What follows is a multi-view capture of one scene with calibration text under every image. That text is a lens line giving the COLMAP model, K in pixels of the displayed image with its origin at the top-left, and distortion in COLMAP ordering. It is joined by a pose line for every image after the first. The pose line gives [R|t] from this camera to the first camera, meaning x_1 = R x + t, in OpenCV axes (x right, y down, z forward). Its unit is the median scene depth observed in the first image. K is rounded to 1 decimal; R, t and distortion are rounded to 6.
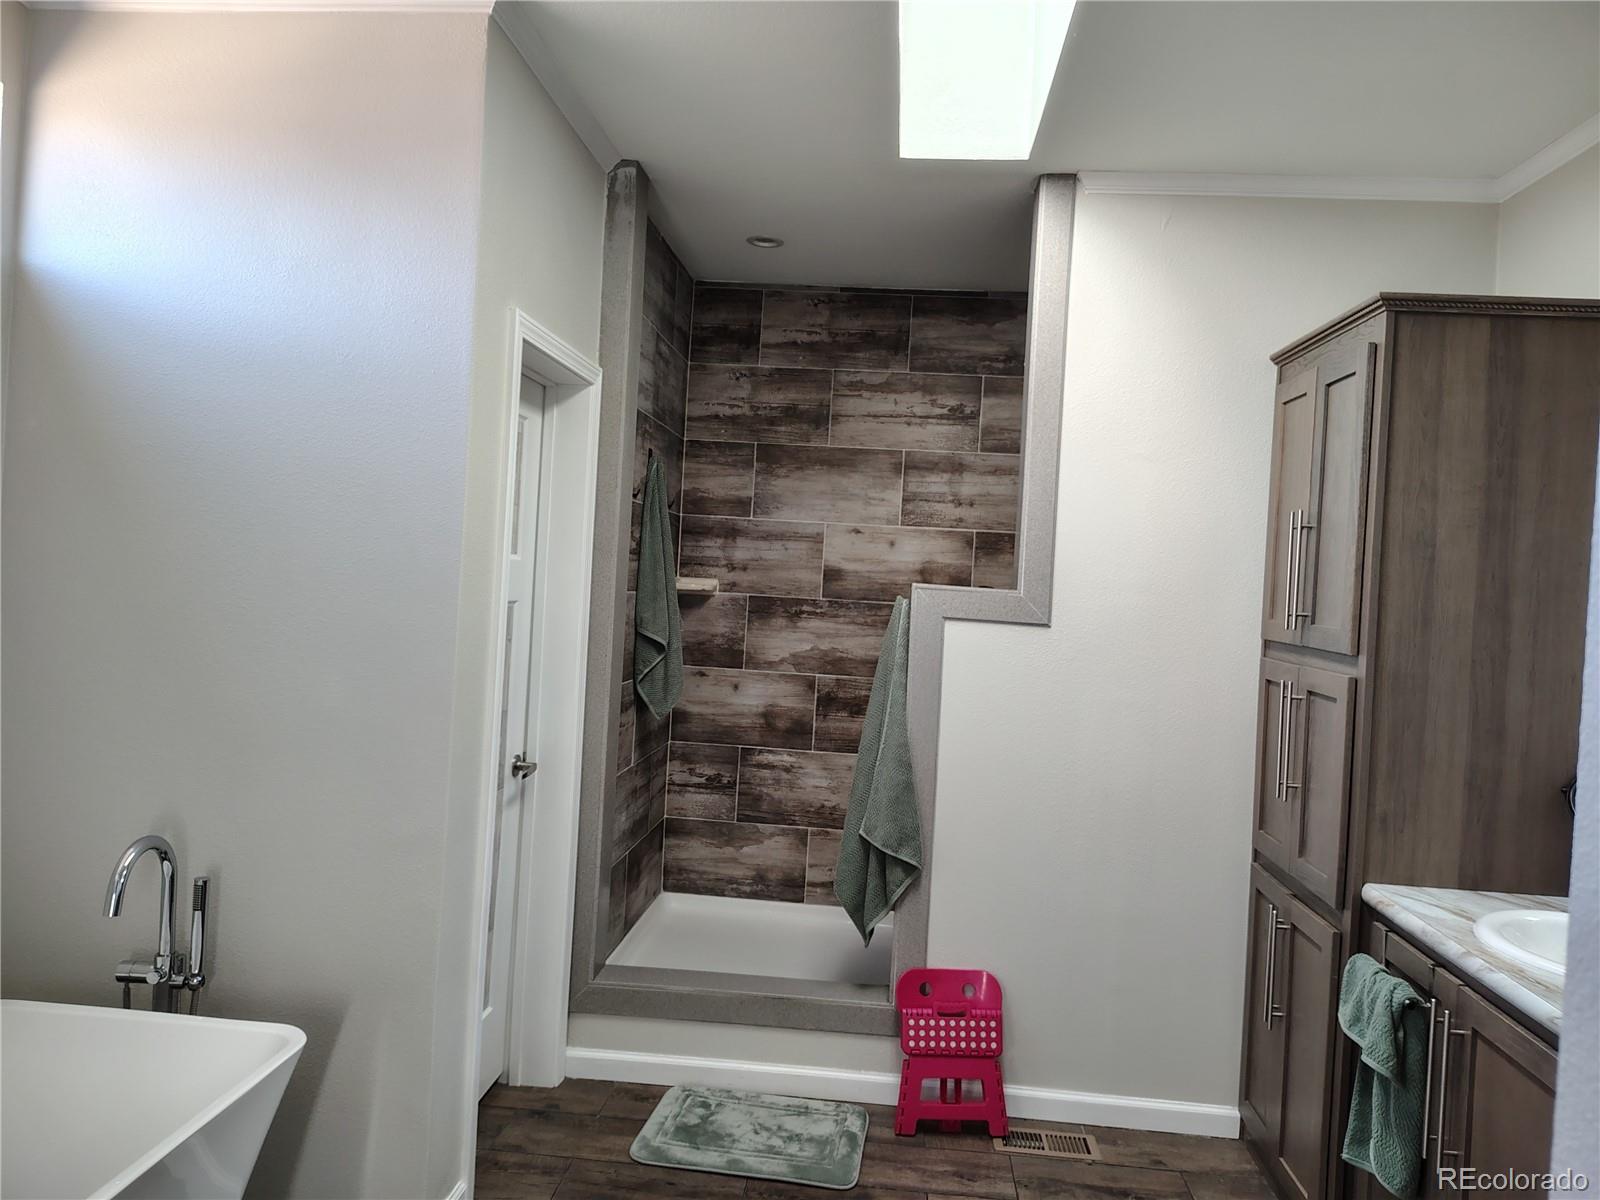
lens RADIAL K [[1105.3, 0, 848.9], [0, 1105.3, 592.4], [0, 0, 1]] dist [0.070953, -0.086143]
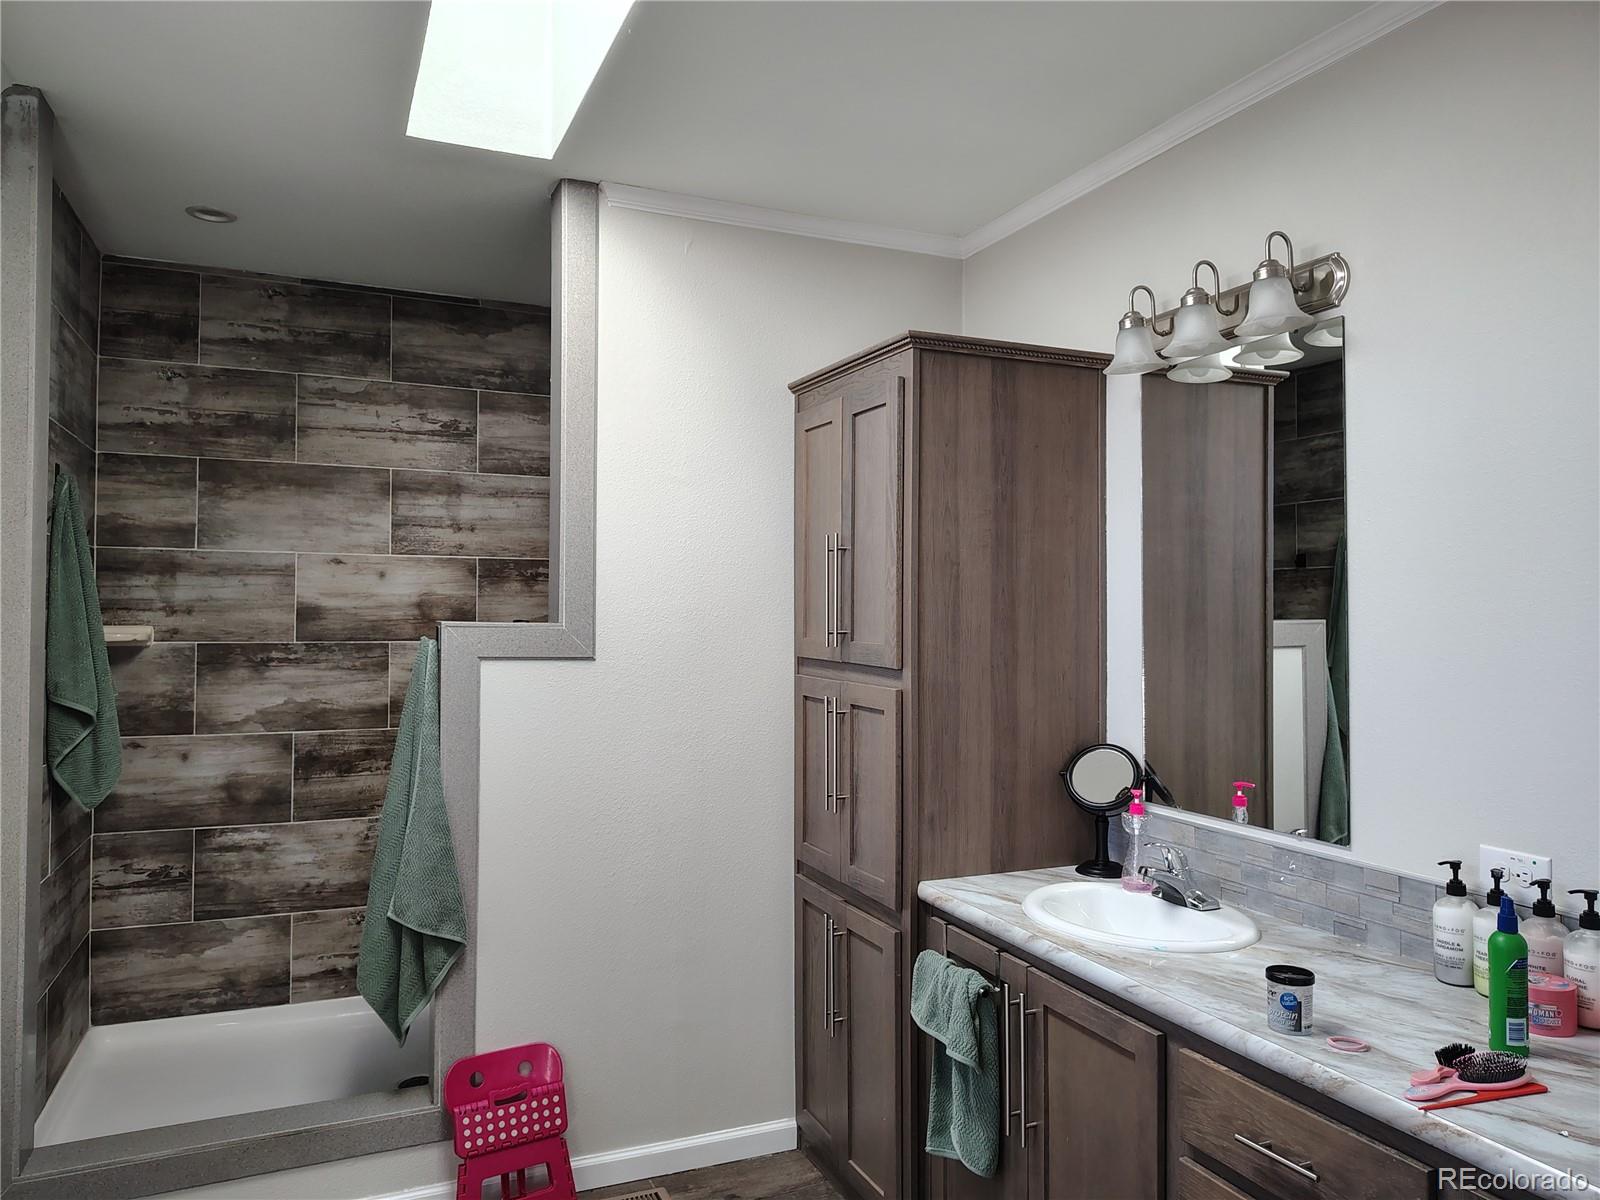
lens RADIAL K [[1083.4, 0, 800.0], [0, 1083.4, 600.0], [0, 0, 1]] dist [0.053593, -0.052273]
pose [[0.889958, -0.043237, 0.453987, -0.079769], [0.047602, 0.998865, 0.001816, -0.012898], [-0.453551, 0.019994, 0.891006, 0.098131]]
